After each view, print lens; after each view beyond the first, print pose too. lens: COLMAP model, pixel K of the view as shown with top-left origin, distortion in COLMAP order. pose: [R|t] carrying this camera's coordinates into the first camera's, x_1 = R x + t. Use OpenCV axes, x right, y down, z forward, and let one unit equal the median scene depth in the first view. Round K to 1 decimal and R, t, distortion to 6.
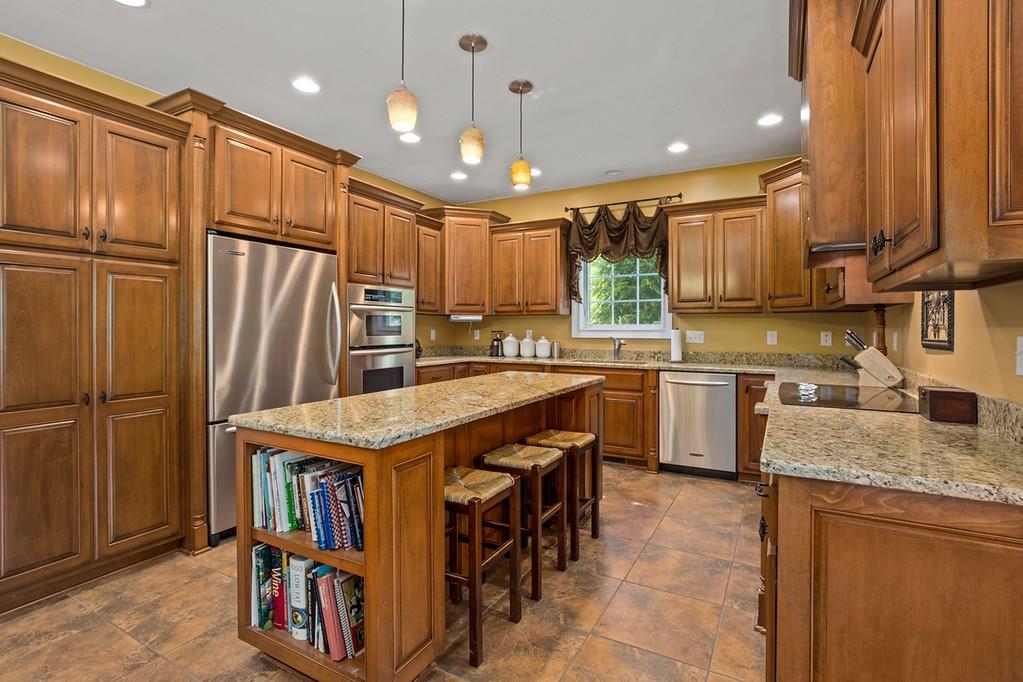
lens RADIAL K [[473.7, 0, 537.5], [0, 473.7, 327.2], [0, 0, 1]] dist [-0.016974, 0.000327]
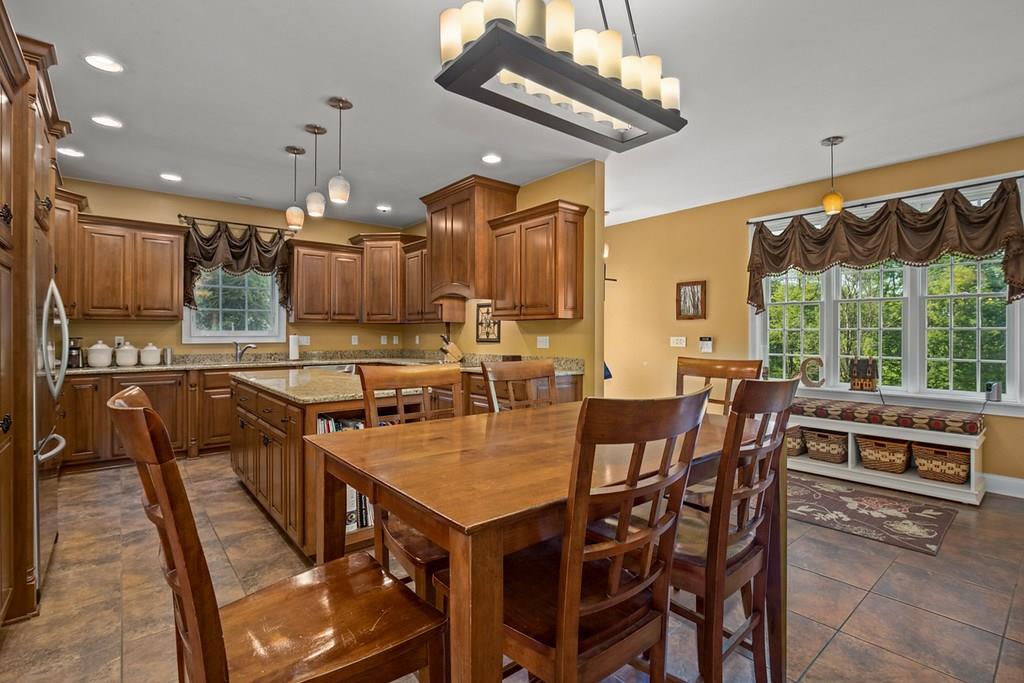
lens RADIAL K [[474.2, 0, 519.4], [0, 474.2, 331.5], [0, 0, 1]] dist [-0.016974, 0.000327]
pose [[0.373983, -0.000202, 0.927436, -0.618365], [-0.001558, 0.999998, 0.000846, -0.005797], [-0.927434, -0.001761, 0.373982, -0.045616]]
